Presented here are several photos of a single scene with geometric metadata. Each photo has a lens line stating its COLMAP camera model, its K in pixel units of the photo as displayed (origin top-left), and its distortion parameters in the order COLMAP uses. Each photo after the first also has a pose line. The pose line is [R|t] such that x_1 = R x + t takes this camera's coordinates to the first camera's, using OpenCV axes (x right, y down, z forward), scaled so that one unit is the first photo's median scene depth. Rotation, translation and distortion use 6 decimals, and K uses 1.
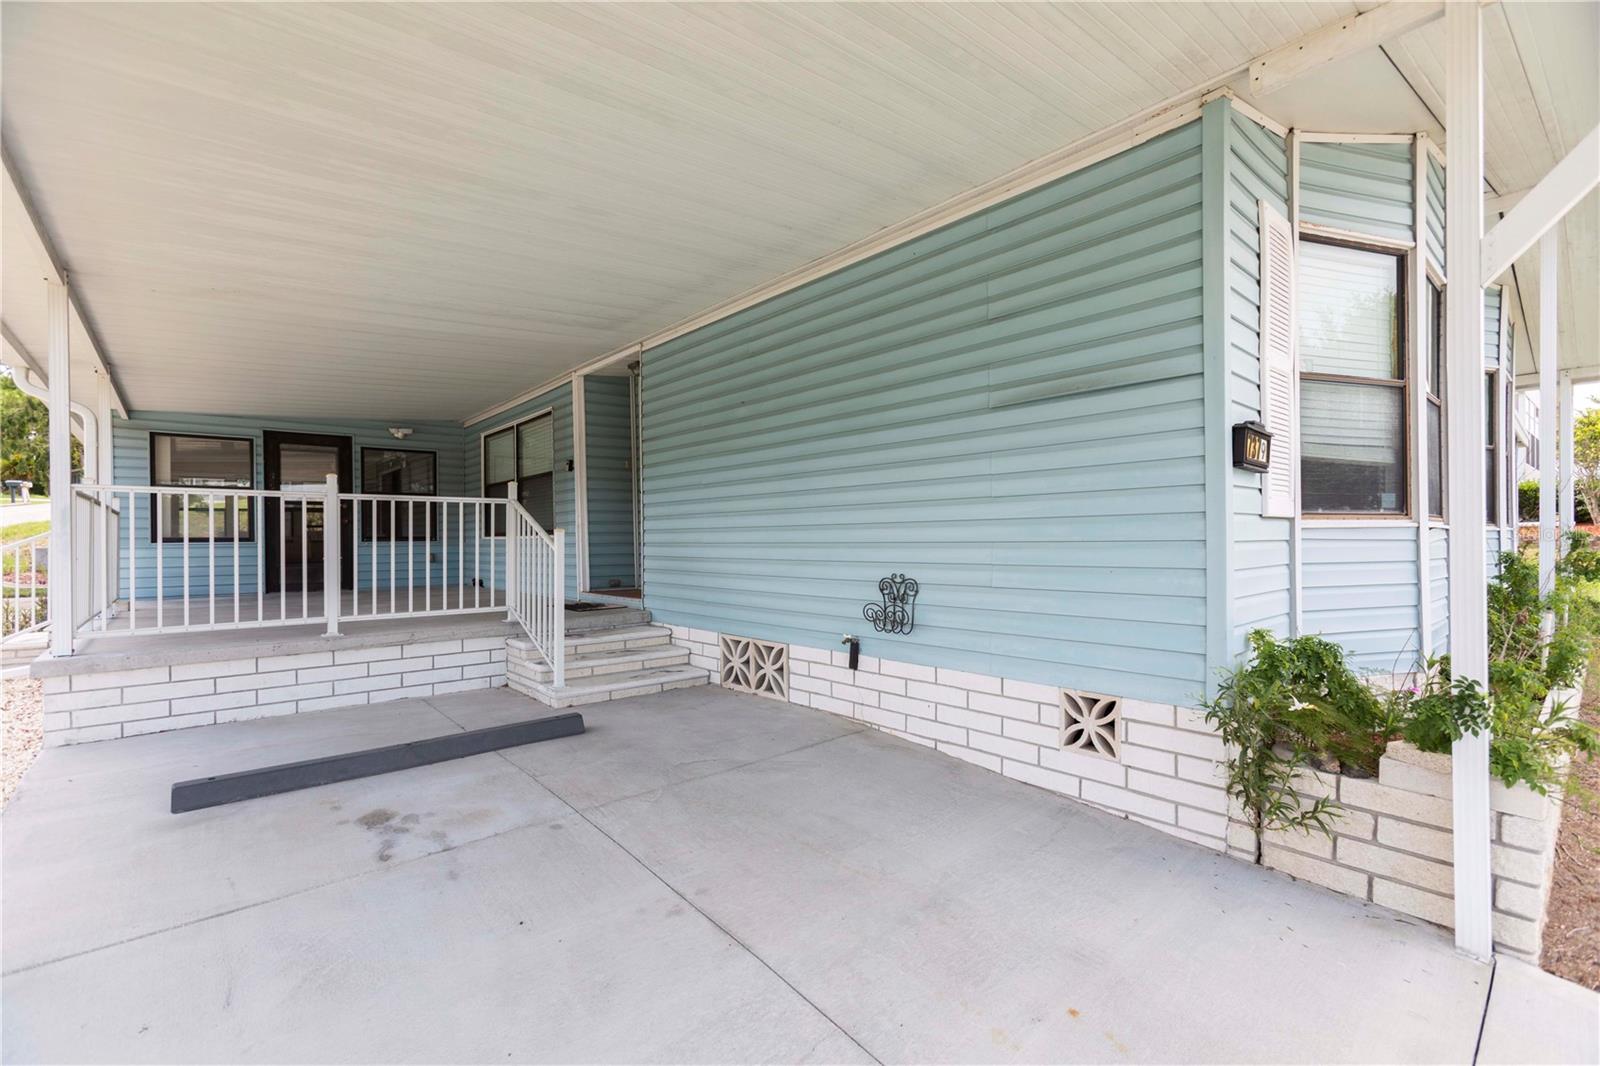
lens RADIAL K [[707.9, 0, 800.3], [0, 707.9, 541.5], [0, 0, 1]] dist [-0.002195, 0.000858]
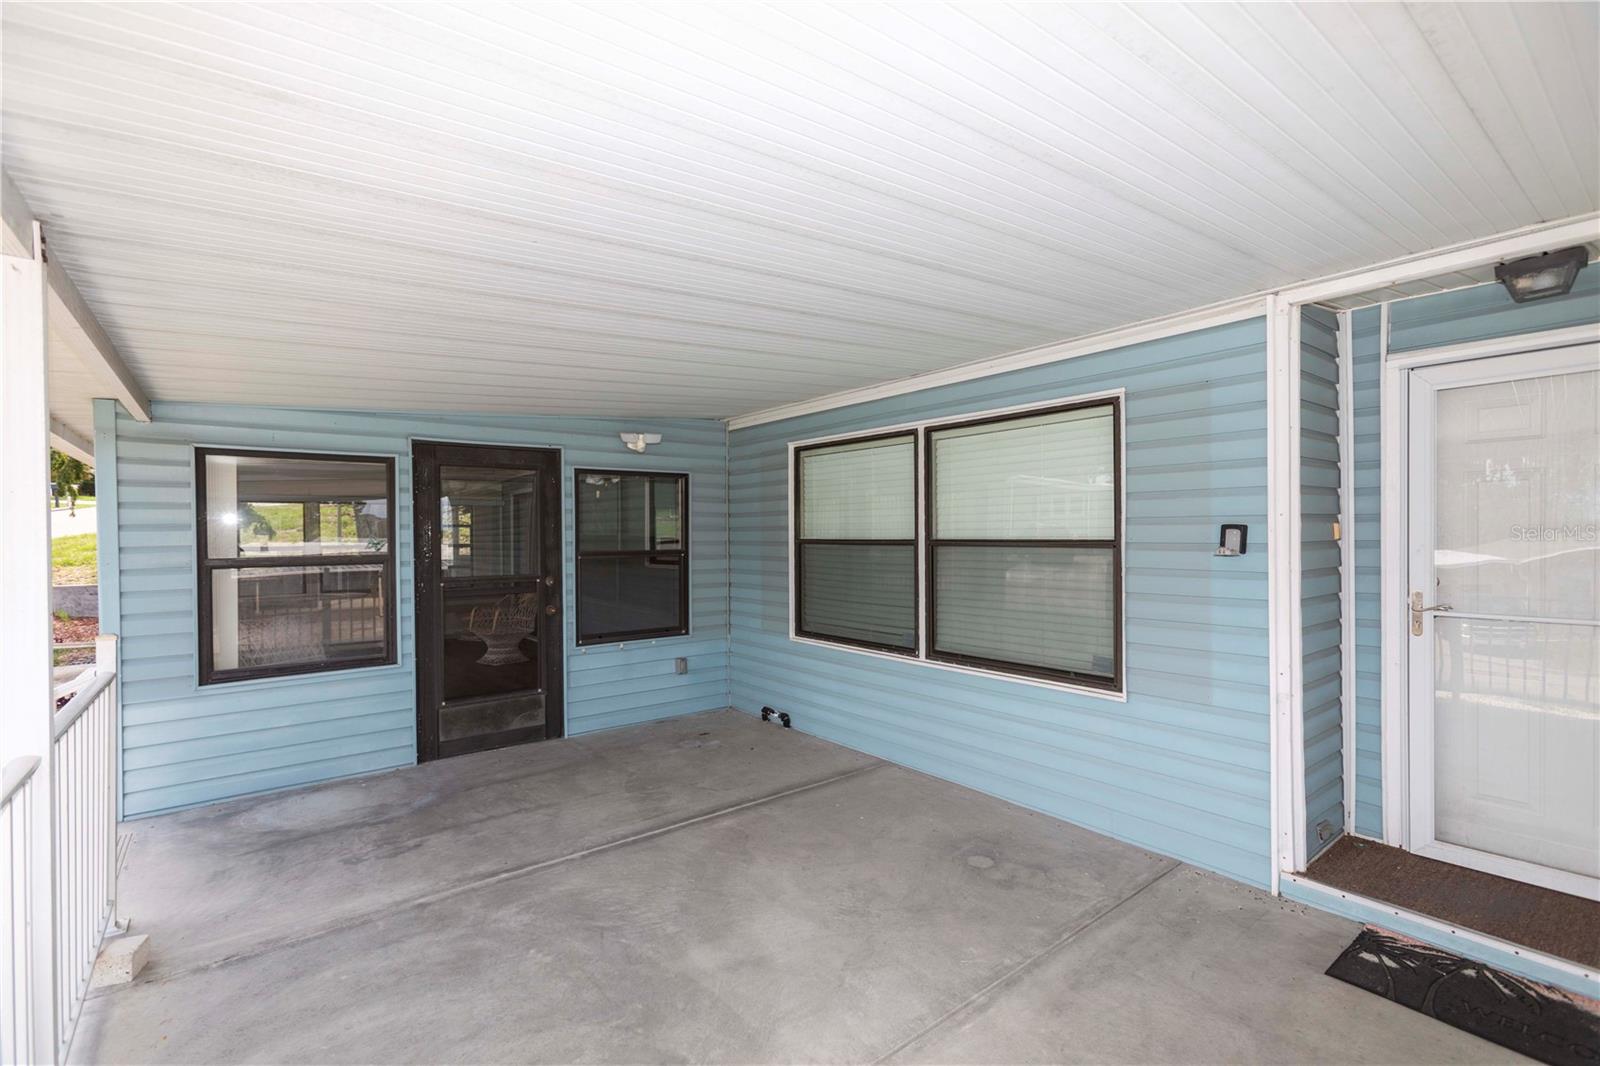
lens RADIAL K [[707.9, 0, 800.3], [0, 707.9, 541.5], [0, 0, 1]] dist [-0.002195, 0.000858]
pose [[0.999058, 0.005111, -0.043099, -0.462202], [-0.004653, 0.999932, 0.010721, -0.091903], [0.043151, -0.010511, 0.999013, 0.509487]]
